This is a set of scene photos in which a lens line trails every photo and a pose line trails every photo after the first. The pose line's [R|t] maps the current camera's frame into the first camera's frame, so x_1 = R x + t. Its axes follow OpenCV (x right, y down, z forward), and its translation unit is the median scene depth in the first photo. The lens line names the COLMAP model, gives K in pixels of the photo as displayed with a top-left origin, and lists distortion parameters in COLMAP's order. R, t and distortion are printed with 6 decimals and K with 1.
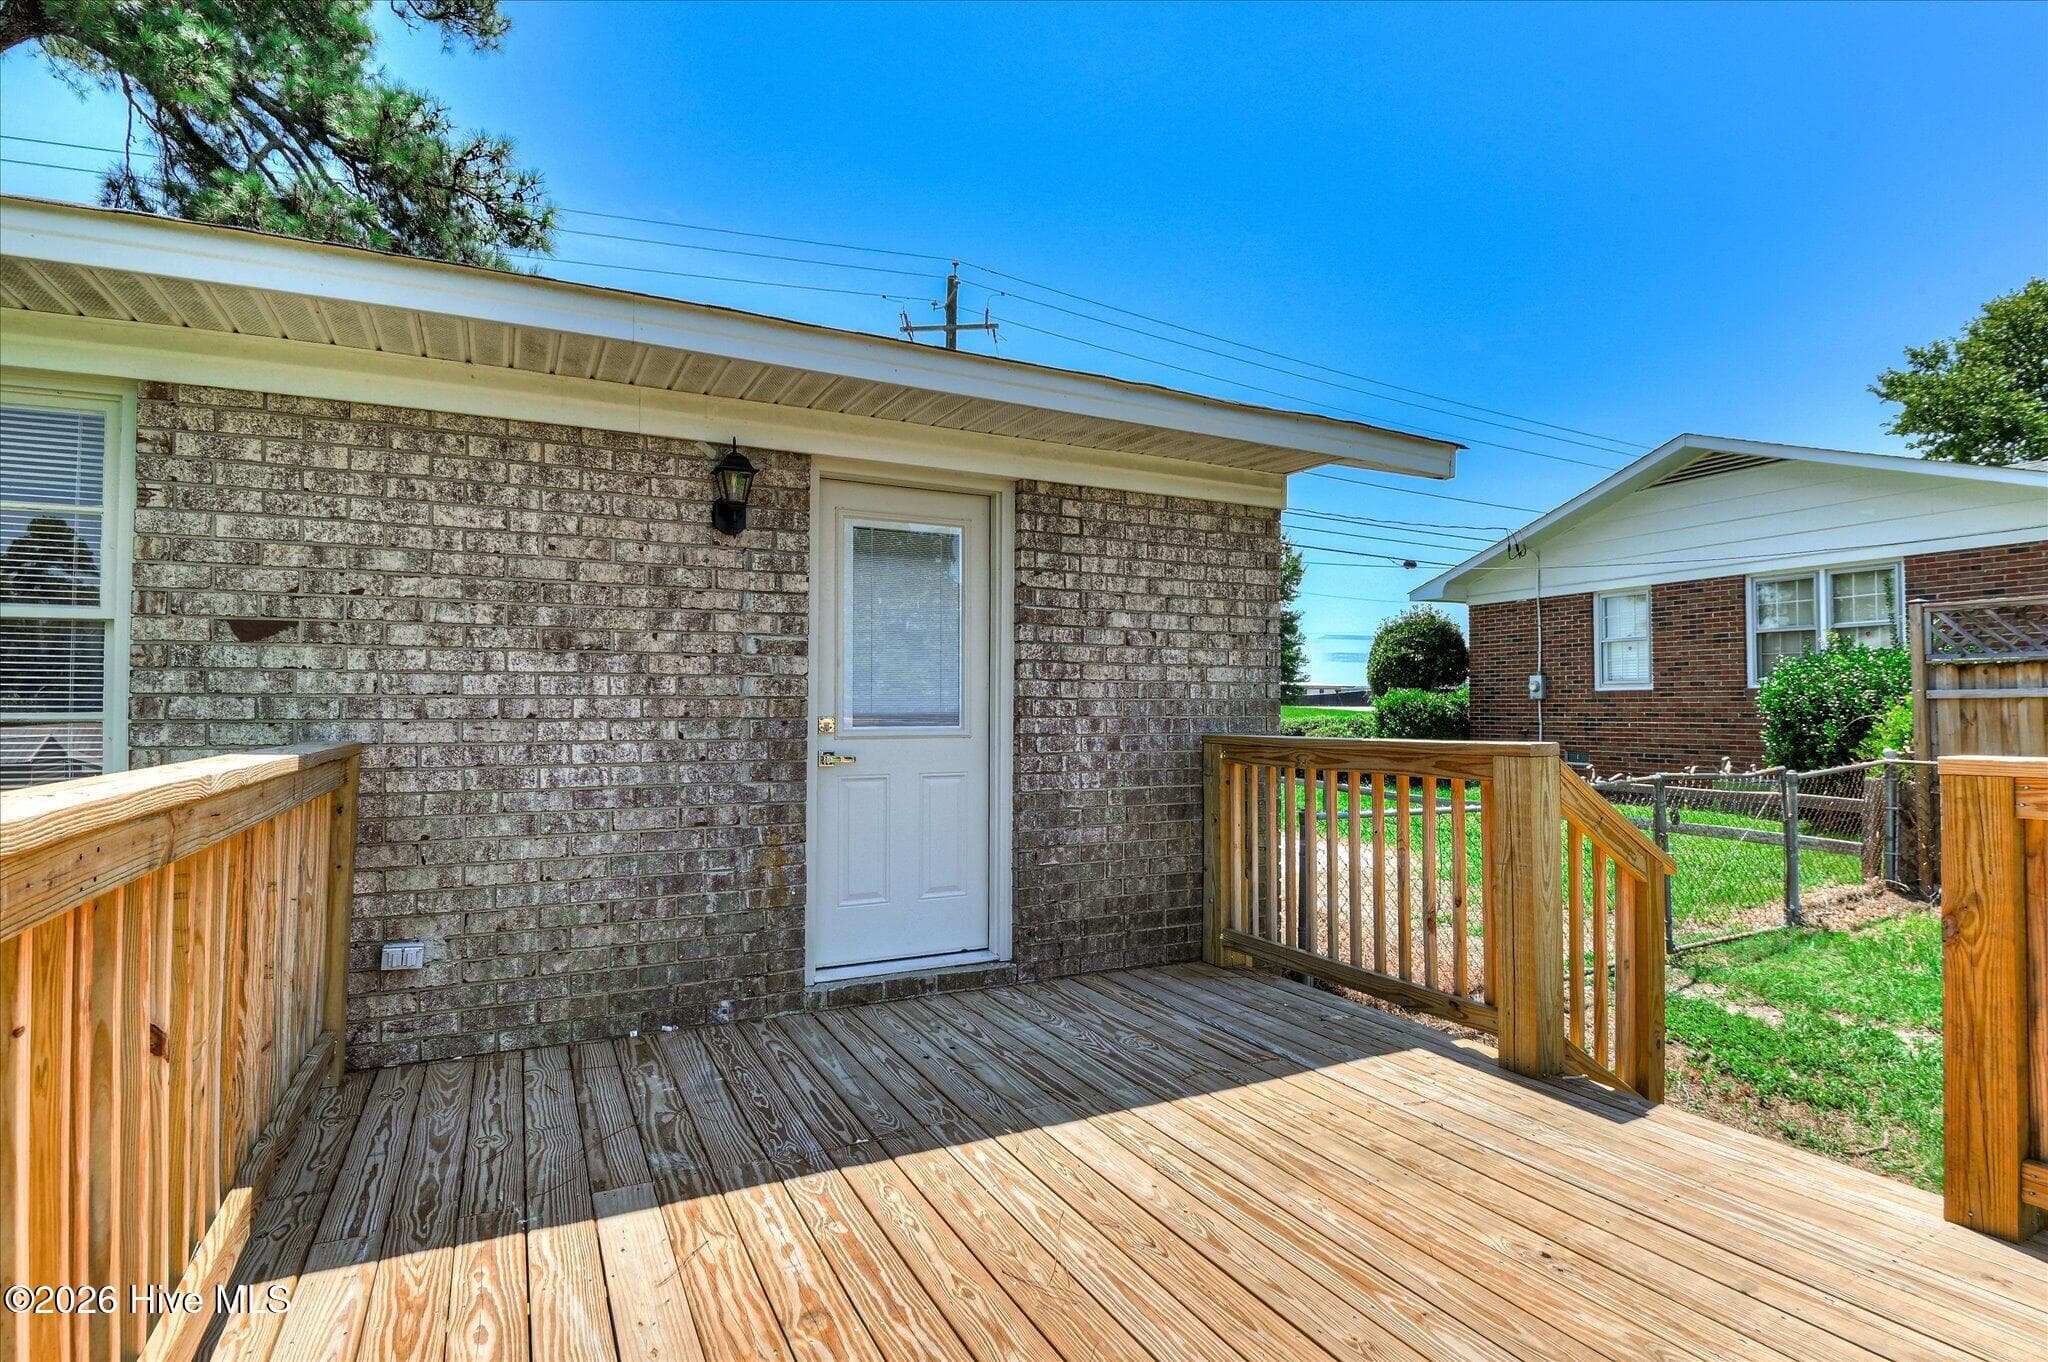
lens RADIAL K [[1016.5, 0, 1034.3], [0, 1016.5, 683.0], [0, 0, 1]] dist [-0.015241, -0.001769]
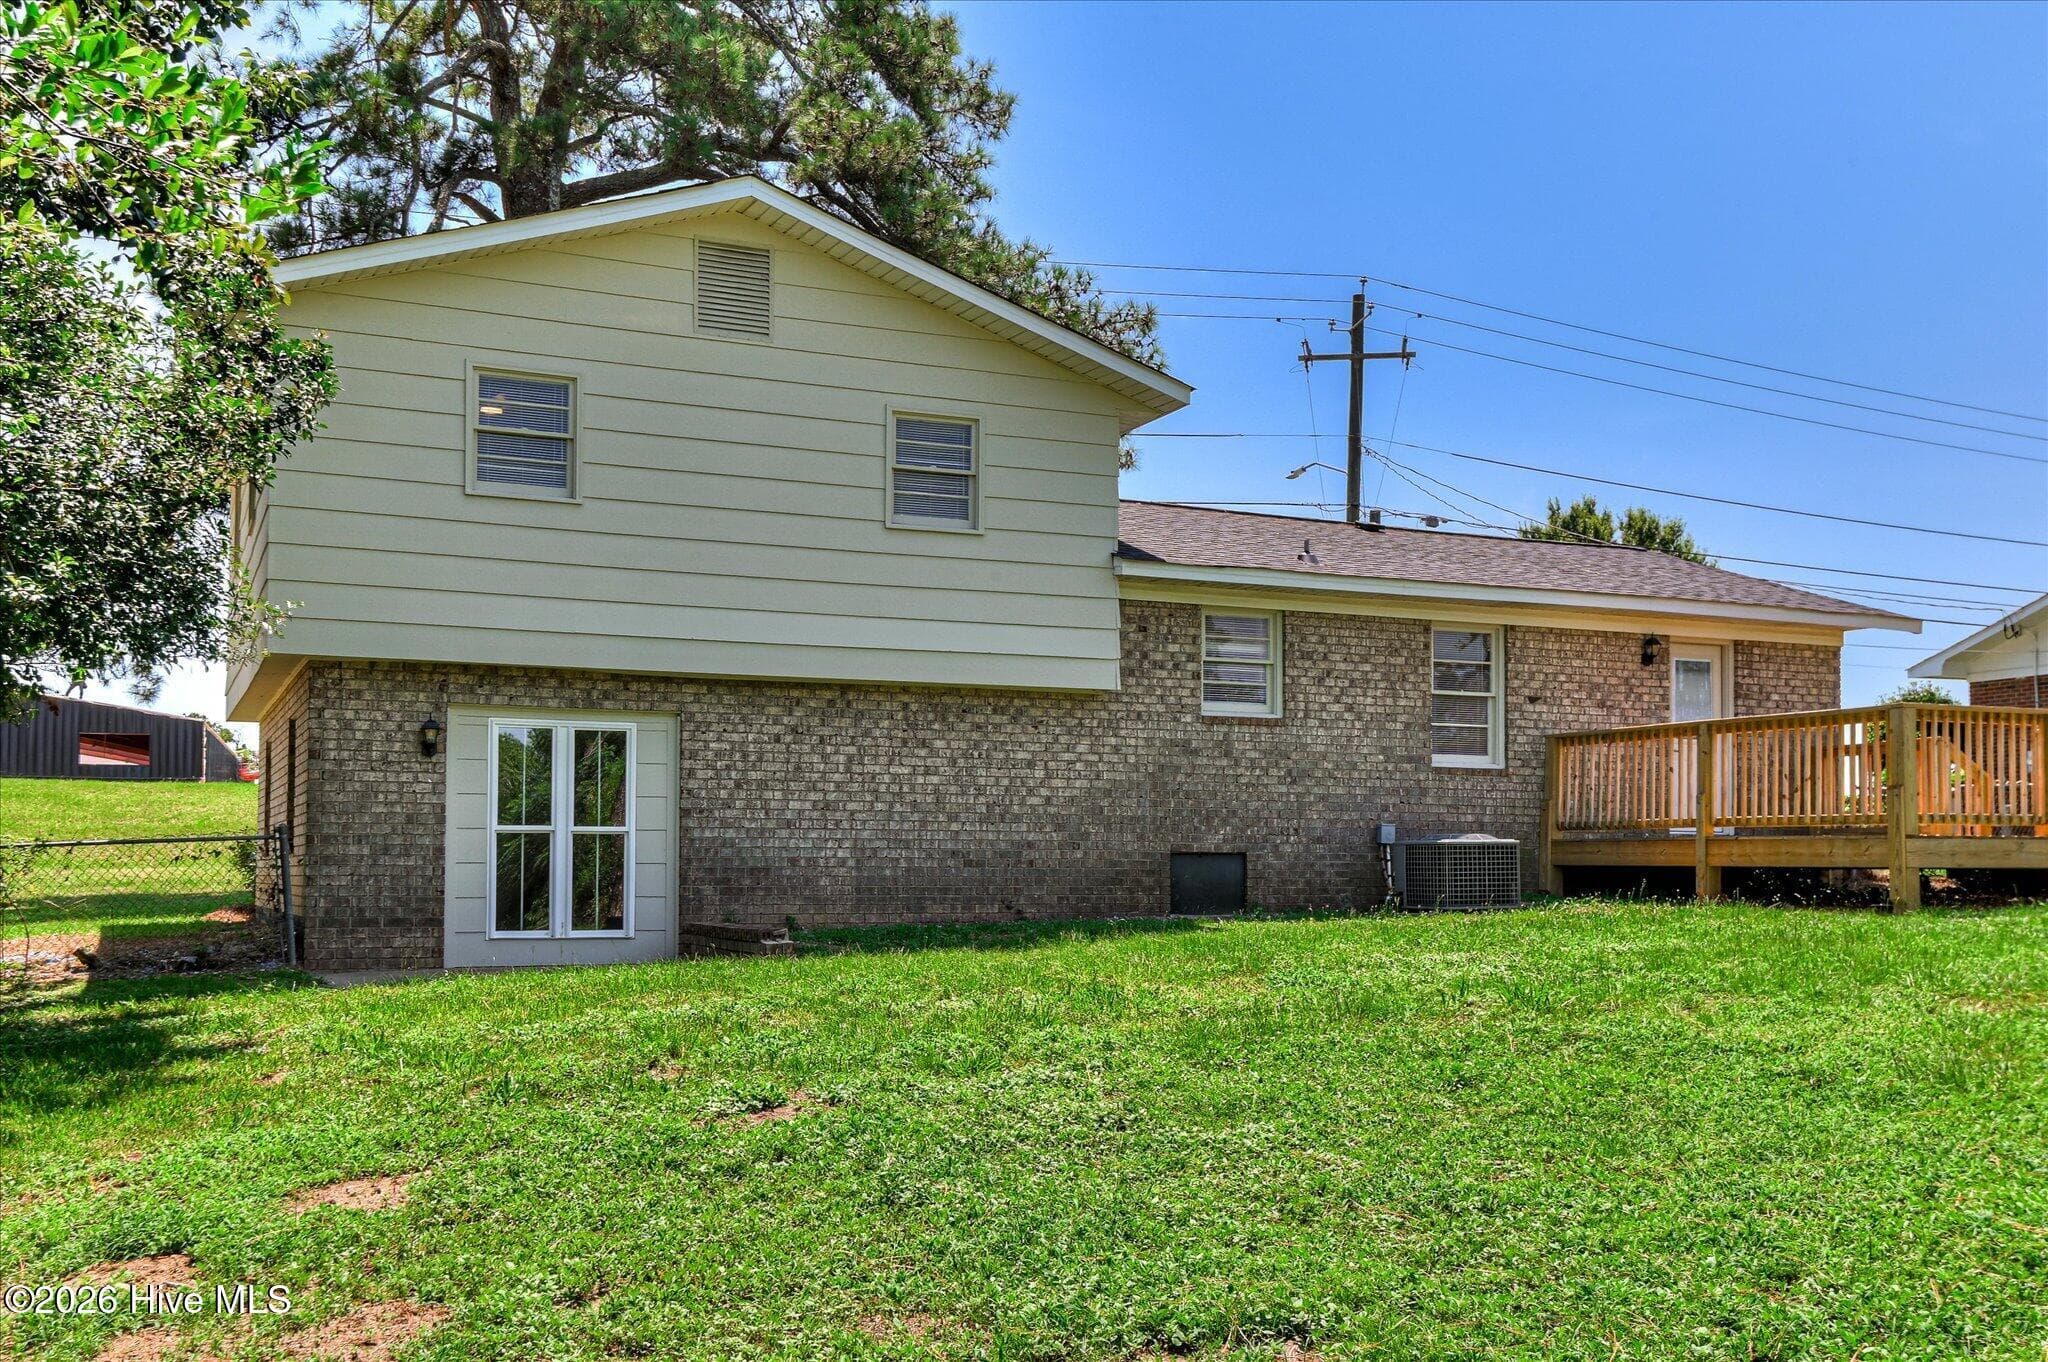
lens RADIAL K [[2056.8, 0, 961.3], [0, 2056.8, 806.3], [0, 0, 1]] dist [0.005801, 0.000000]
pose [[0.996651, 0.004343, -0.081653, -1.473027], [-0.005029, 0.999954, -0.008188, 0.252405], [0.081614, 0.008572, 0.996627, -4.105206]]
